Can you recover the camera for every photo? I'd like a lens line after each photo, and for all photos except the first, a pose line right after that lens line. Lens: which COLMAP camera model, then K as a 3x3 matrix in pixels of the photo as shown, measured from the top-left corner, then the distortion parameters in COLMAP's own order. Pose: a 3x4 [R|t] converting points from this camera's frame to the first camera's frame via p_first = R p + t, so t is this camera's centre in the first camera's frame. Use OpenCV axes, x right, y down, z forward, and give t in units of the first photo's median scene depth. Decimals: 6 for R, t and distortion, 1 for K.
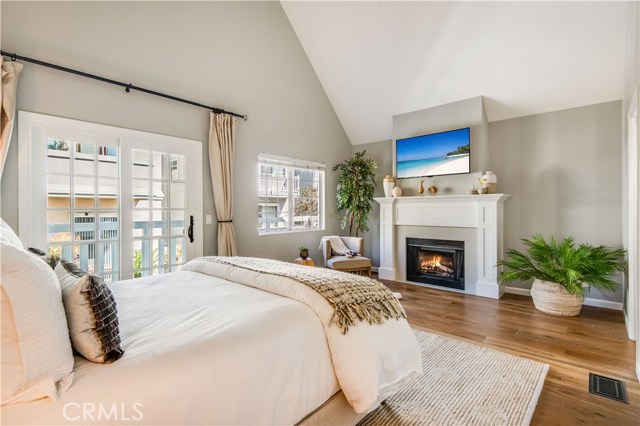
lens RADIAL K [[304.6, 0, 322.1], [0, 304.6, 209.2], [0, 0, 1]] dist [0.000173, -0.000370]
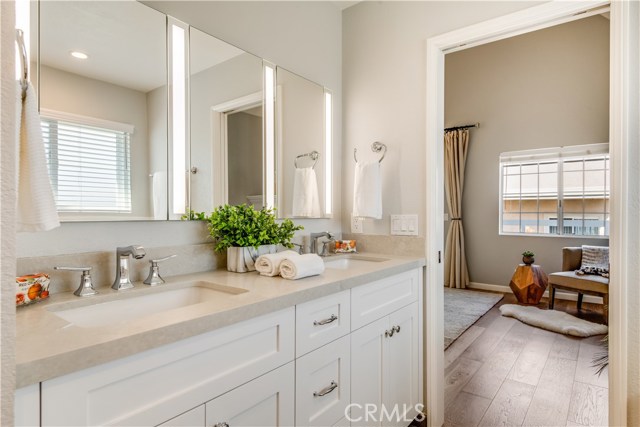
lens RADIAL K [[362.2, 0, 320.0], [0, 362.2, 213.5], [0, 0, 1]] dist [0.000830, 0.000935]
pose [[0.059783, 0.003112, -0.998207, 0.949690], [0.001655, 0.999993, 0.003217, 0.010323], [0.998210, -0.001845, 0.059777, 0.334523]]
